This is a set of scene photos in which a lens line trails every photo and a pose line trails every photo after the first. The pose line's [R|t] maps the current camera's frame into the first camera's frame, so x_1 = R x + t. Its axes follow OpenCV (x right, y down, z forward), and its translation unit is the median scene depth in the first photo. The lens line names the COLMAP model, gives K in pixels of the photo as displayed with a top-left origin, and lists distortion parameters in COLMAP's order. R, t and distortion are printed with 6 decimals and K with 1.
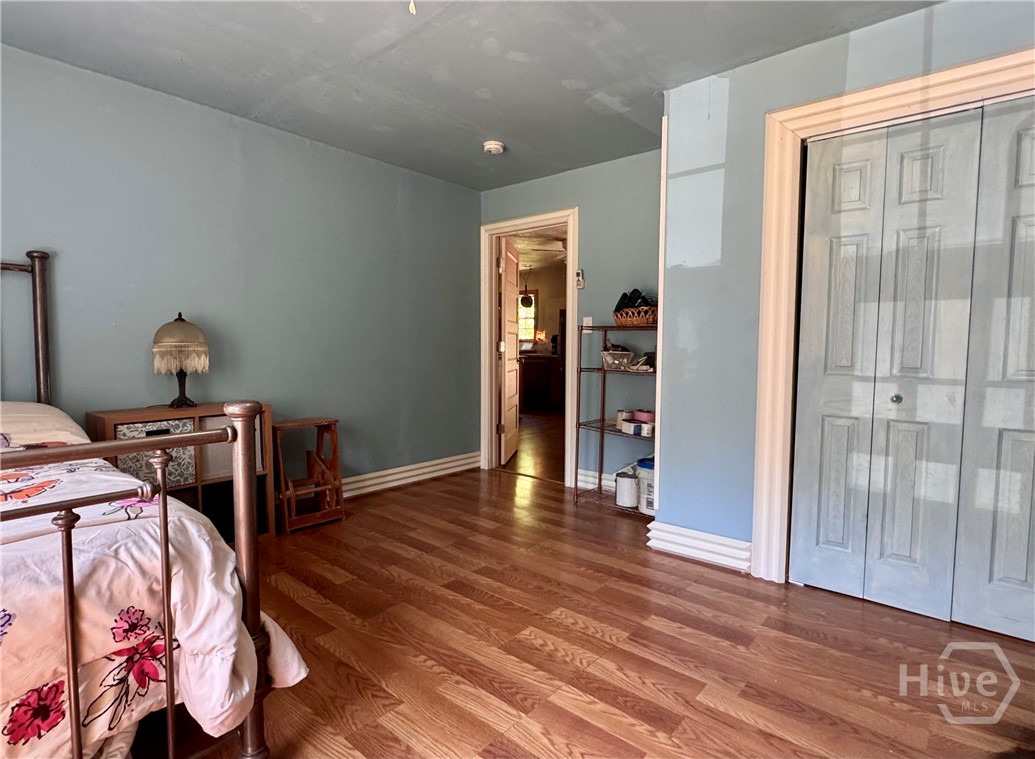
lens RADIAL K [[543.0, 0, 517.5], [0, 543.0, 379.5], [0, 0, 1]] dist [-0.001057, -0.000027]
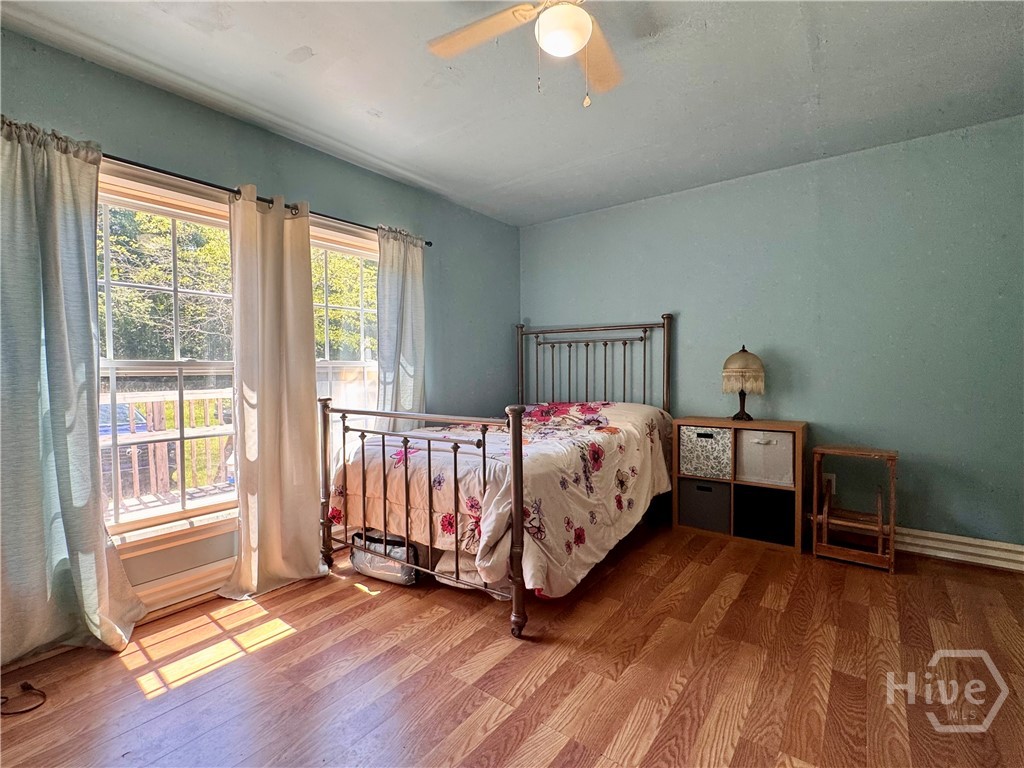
lens RADIAL K [[470.6, 0, 512.0], [0, 470.6, 384.0], [0, 0, 1]] dist [-0.001309, 0.000187]
pose [[0.068005, 0.023302, -0.997413, 0.483489], [-0.055418, 0.998272, 0.019544, -0.026953], [0.996145, 0.053945, 0.069179, 0.433398]]
